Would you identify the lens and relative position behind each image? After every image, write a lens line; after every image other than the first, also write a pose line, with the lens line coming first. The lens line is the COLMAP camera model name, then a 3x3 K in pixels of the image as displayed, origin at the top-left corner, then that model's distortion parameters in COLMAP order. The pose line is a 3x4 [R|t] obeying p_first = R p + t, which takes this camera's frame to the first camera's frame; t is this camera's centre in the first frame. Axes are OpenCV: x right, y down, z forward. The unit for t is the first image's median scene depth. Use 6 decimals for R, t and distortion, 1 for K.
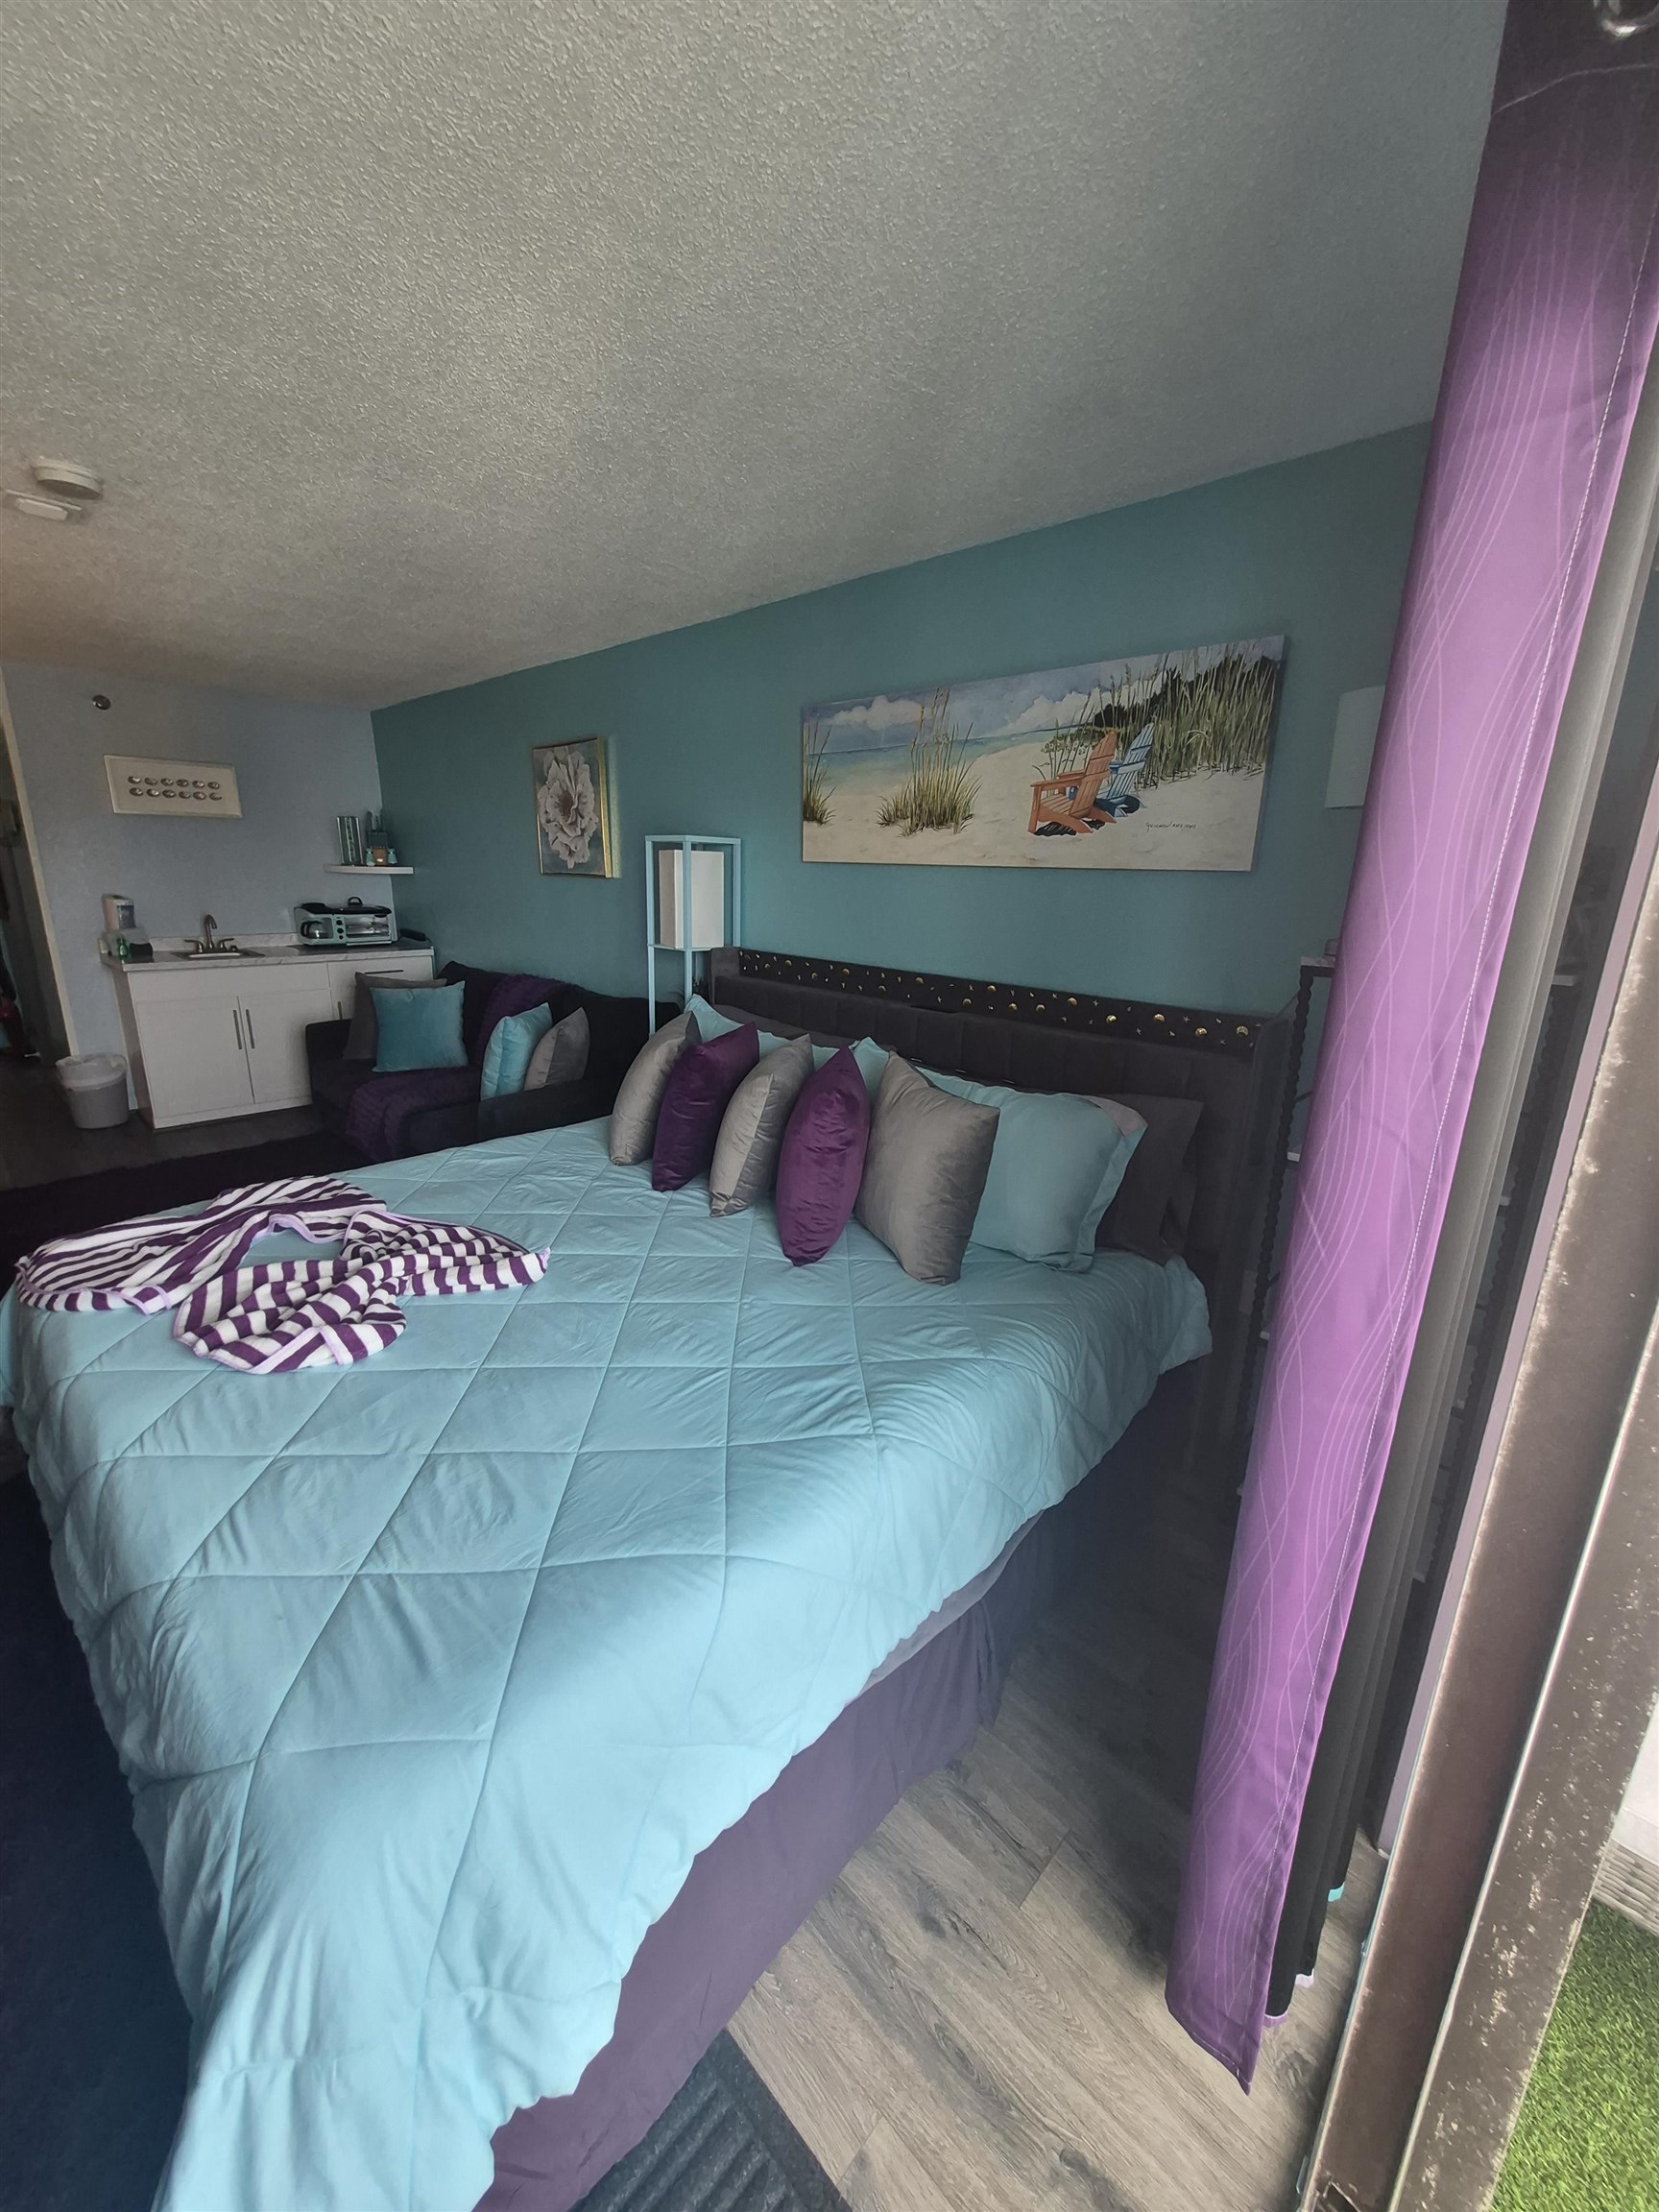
lens RADIAL K [[877.4, 0, 845.2], [0, 877.4, 1110.0], [0, 0, 1]] dist [0.004500, 0.000108]
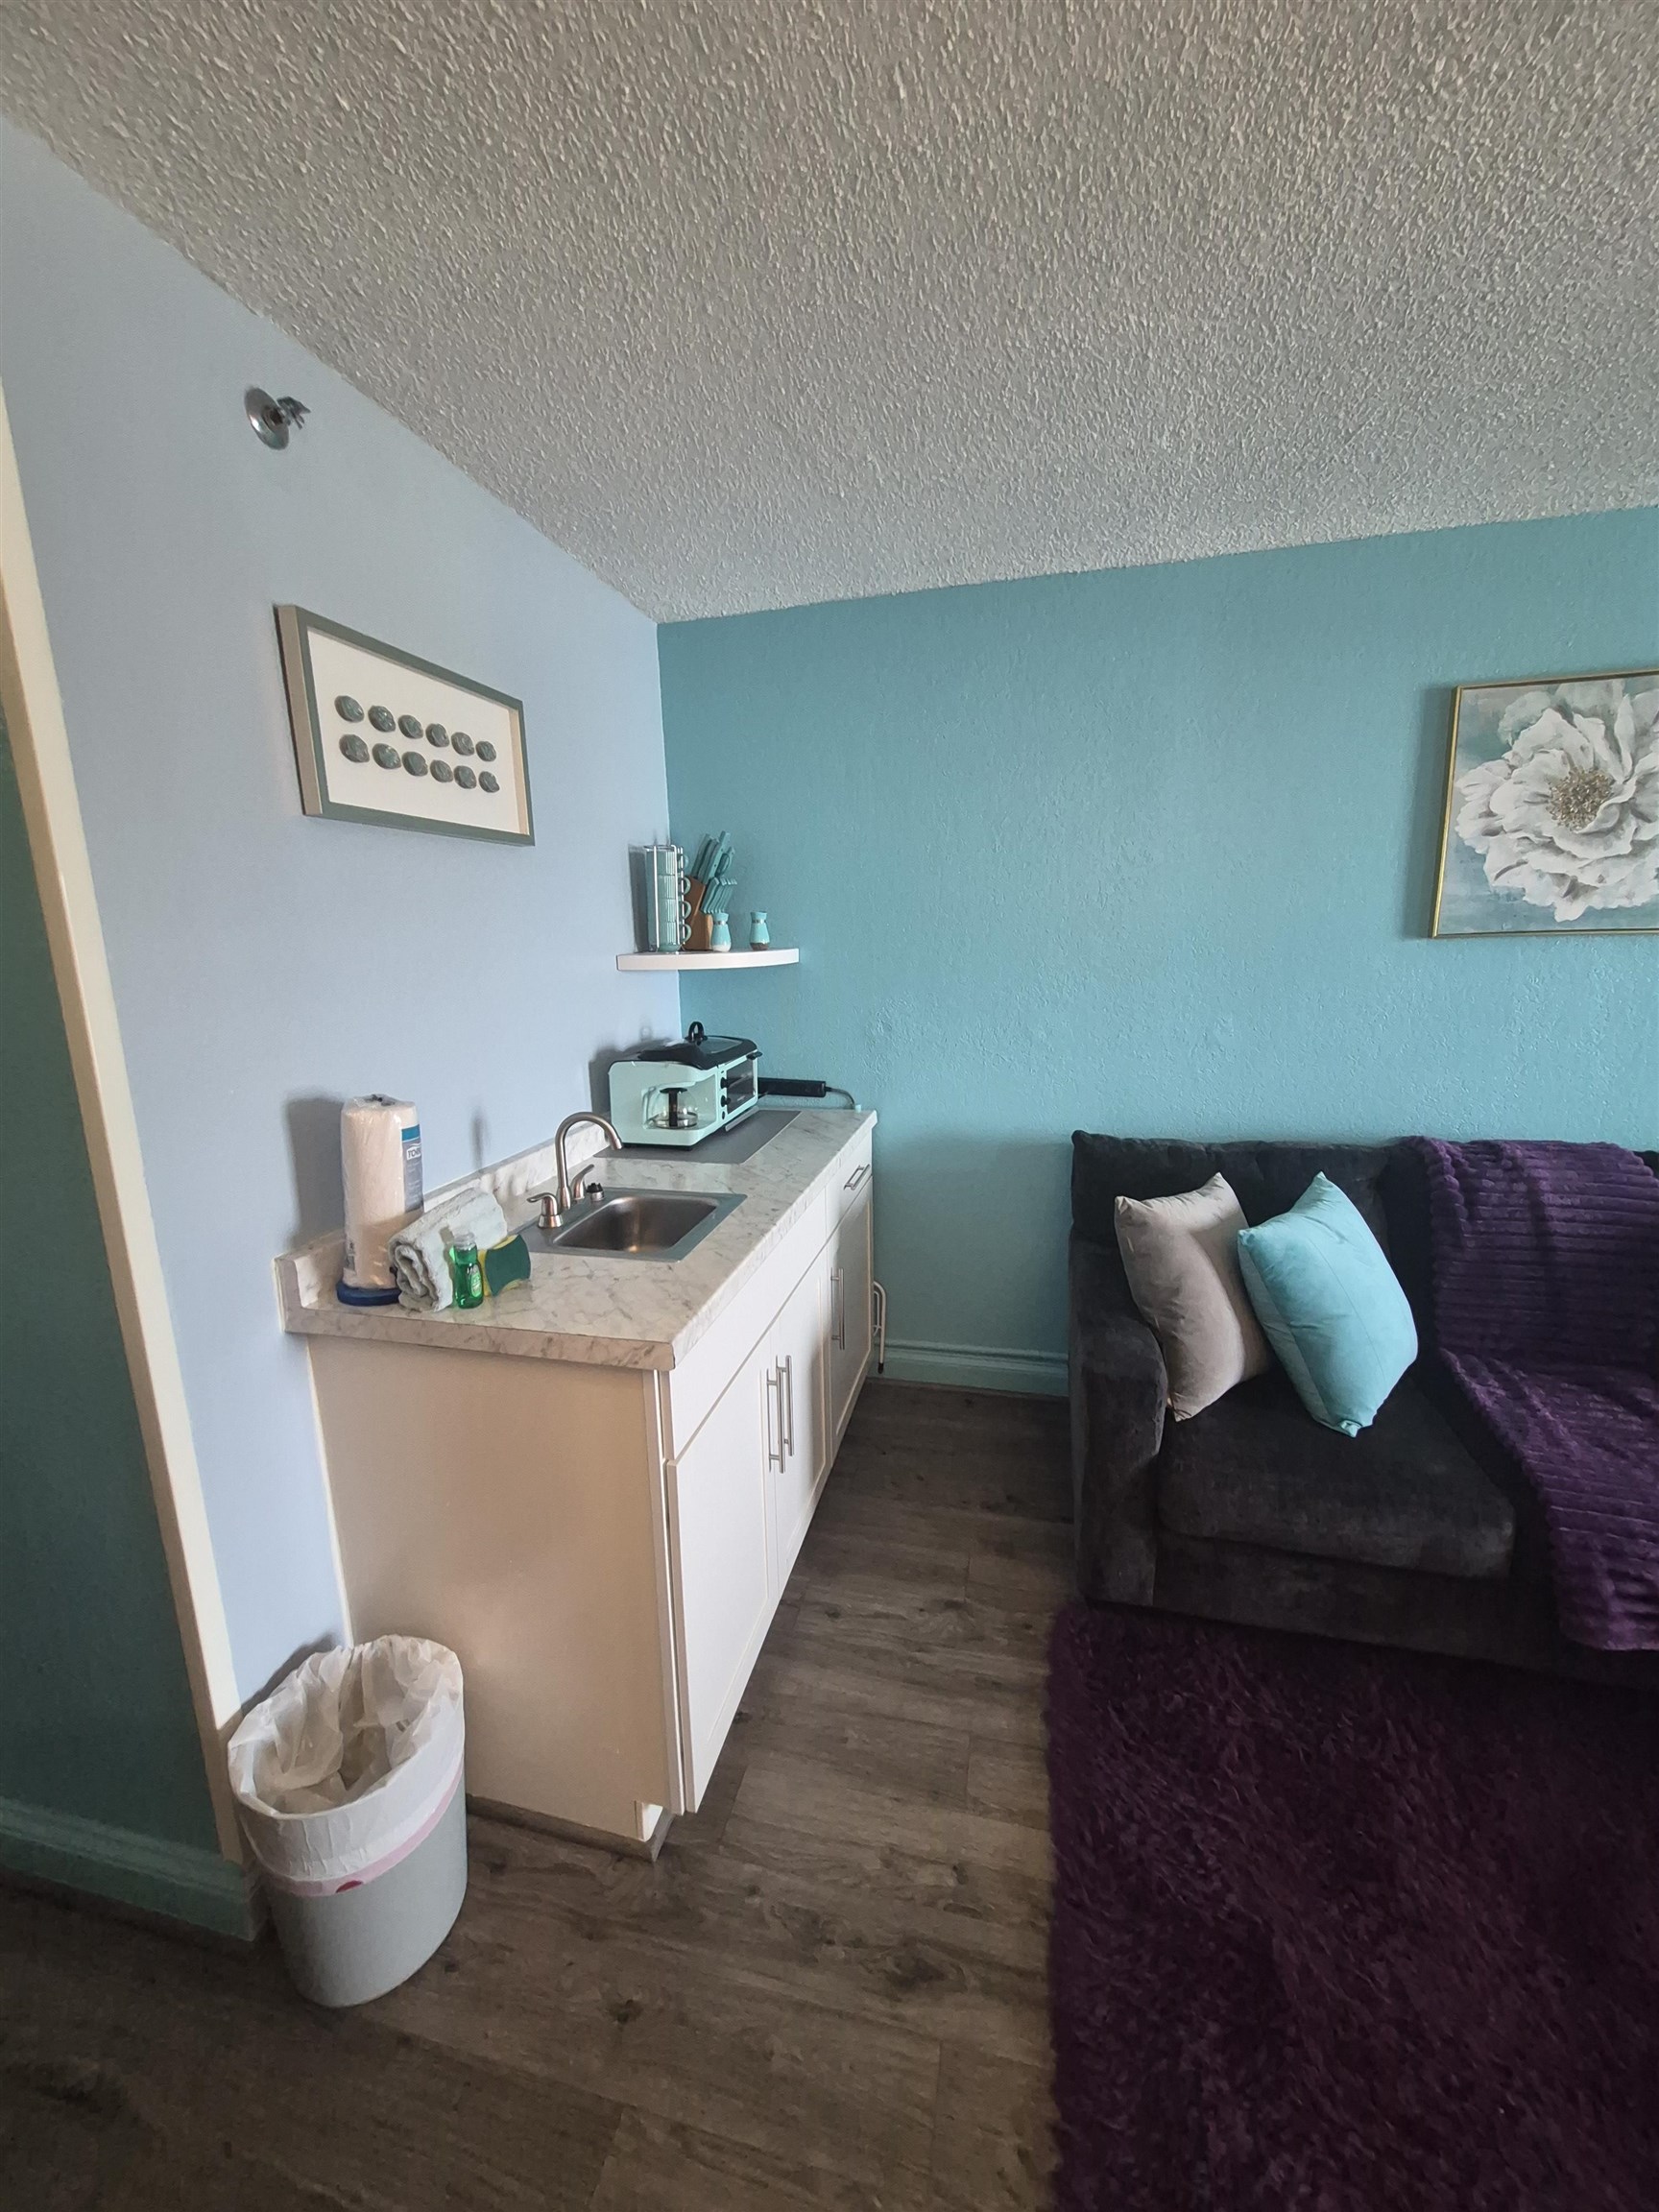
lens RADIAL K [[877.4, 0, 845.2], [0, 877.4, 1110.0], [0, 0, 1]] dist [0.004500, 0.000108]
pose [[0.860914, -0.147256, 0.486973, -0.937747], [0.179804, 0.983489, -0.020475, -0.231172], [-0.475918, 0.105187, 0.873177, 0.761981]]
